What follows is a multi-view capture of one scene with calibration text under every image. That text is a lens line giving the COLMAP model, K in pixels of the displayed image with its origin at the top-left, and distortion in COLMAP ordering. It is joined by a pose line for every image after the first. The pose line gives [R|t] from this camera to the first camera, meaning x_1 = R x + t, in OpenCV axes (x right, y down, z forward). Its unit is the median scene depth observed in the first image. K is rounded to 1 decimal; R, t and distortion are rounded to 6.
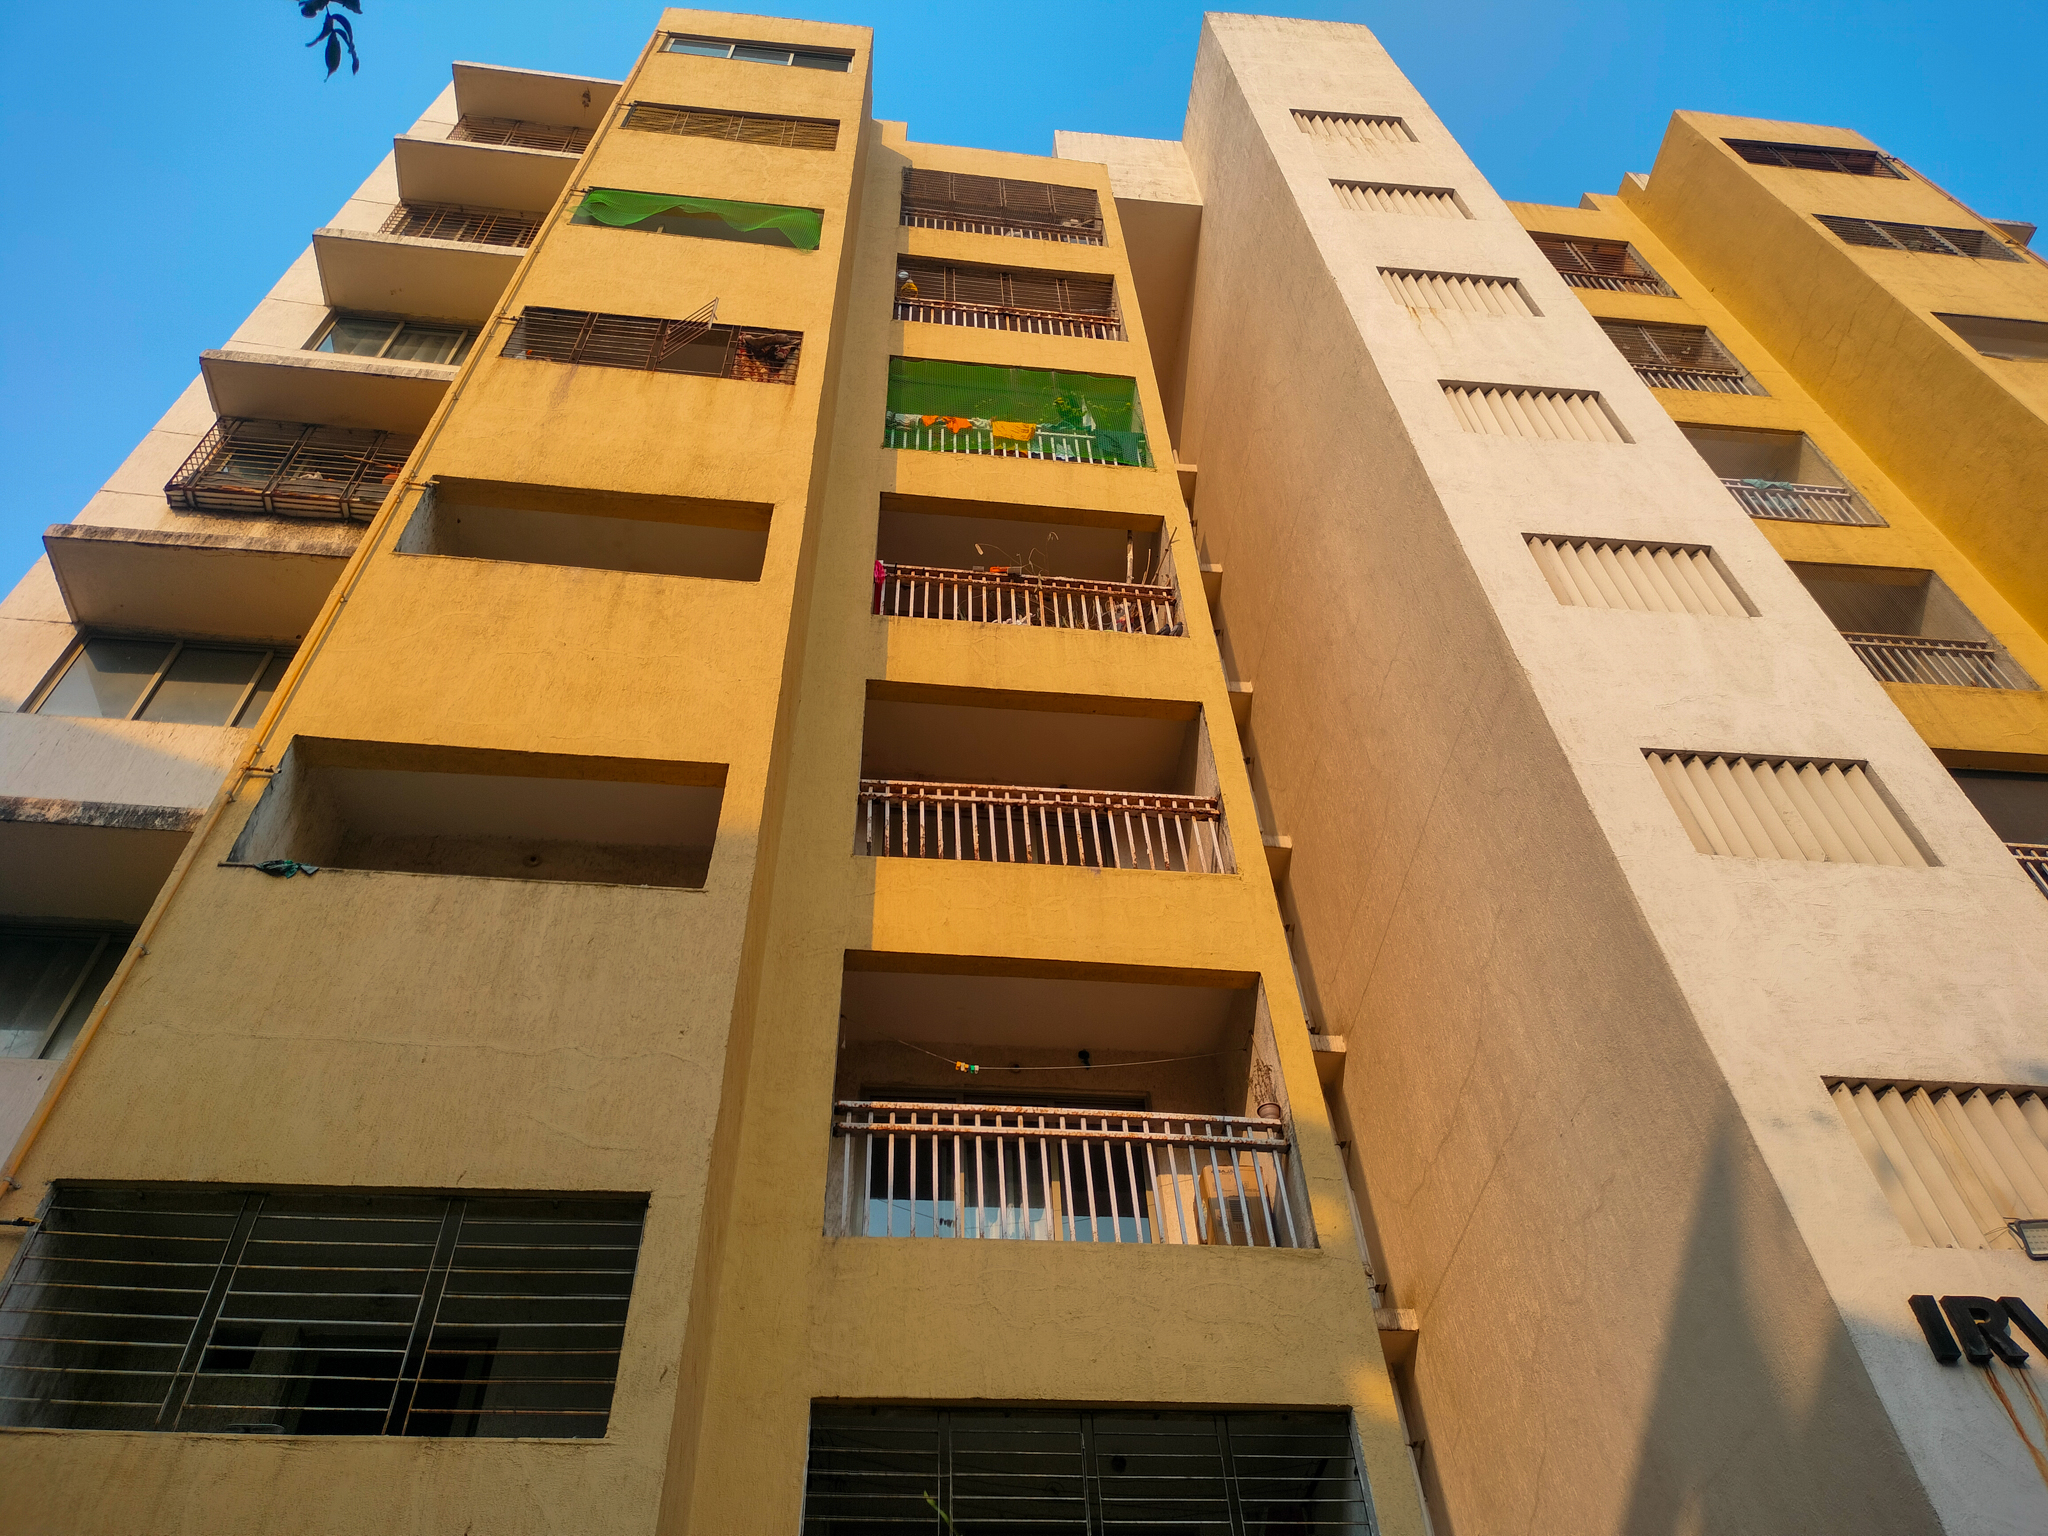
lens RADIAL K [[1562.4, 0, 1034.0], [0, 1562.4, 753.1], [0, 0, 1]] dist [0.041432, -0.050662]
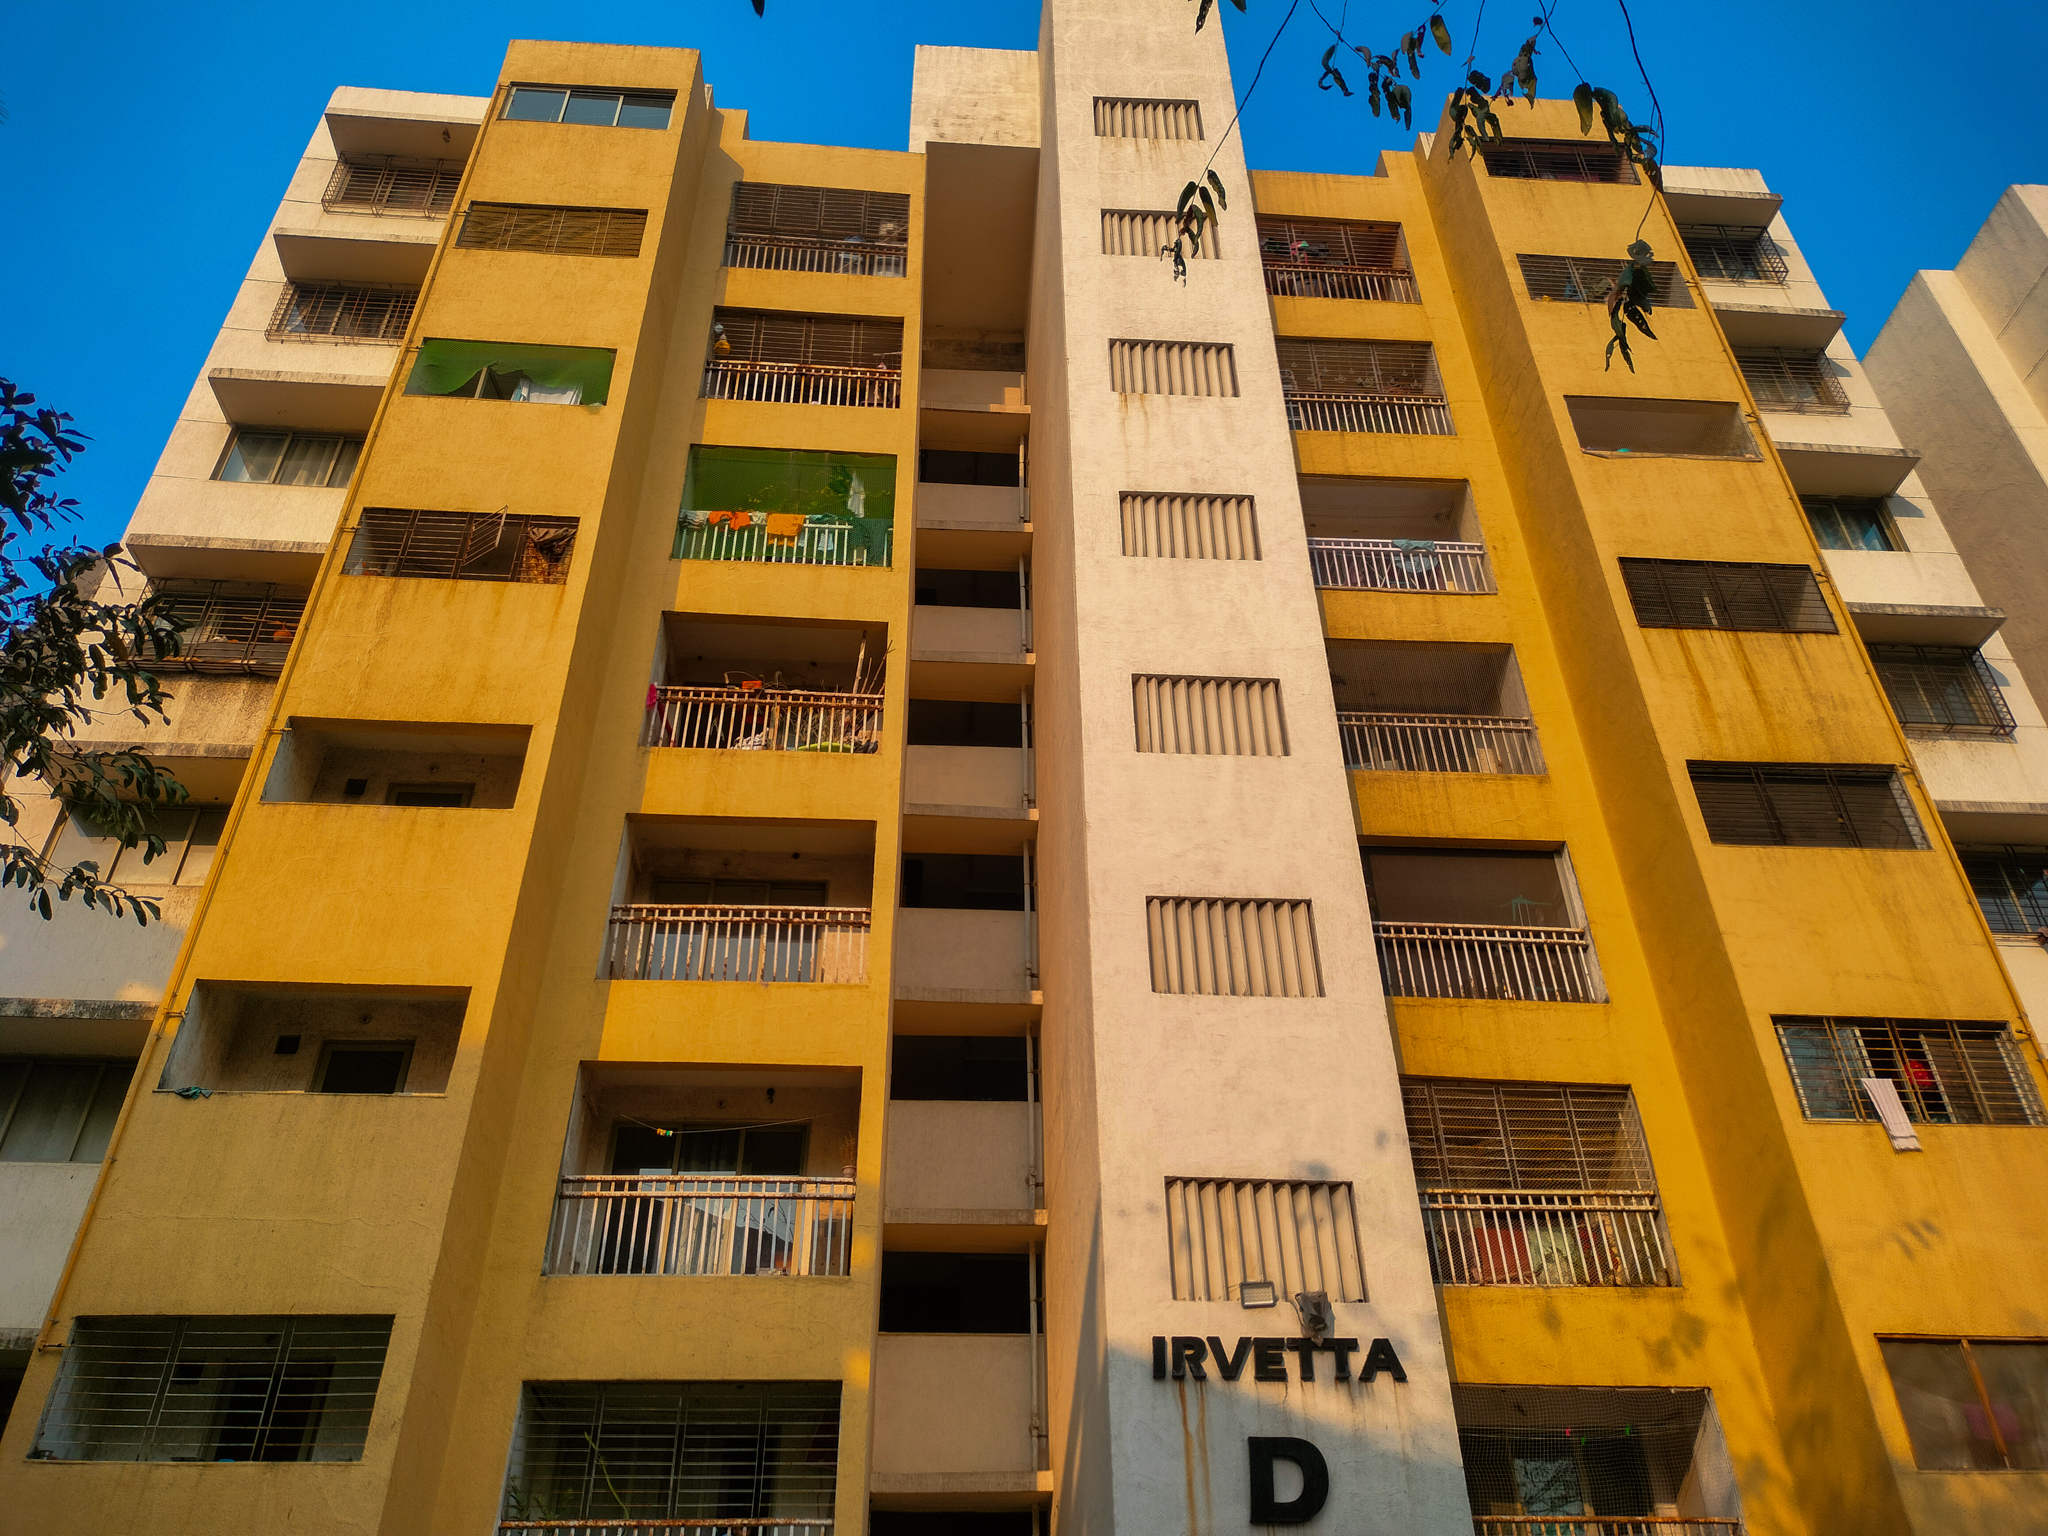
lens RADIAL K [[1562.4, 0, 1020.0], [0, 1562.4, 771.8], [0, 0, 1]] dist [0.041432, -0.050662]
pose [[0.999119, -0.000358, -0.041956, 0.344603], [0.010241, 0.971797, 0.235594, -0.467009], [0.040689, -0.235817, 0.970945, -0.371027]]
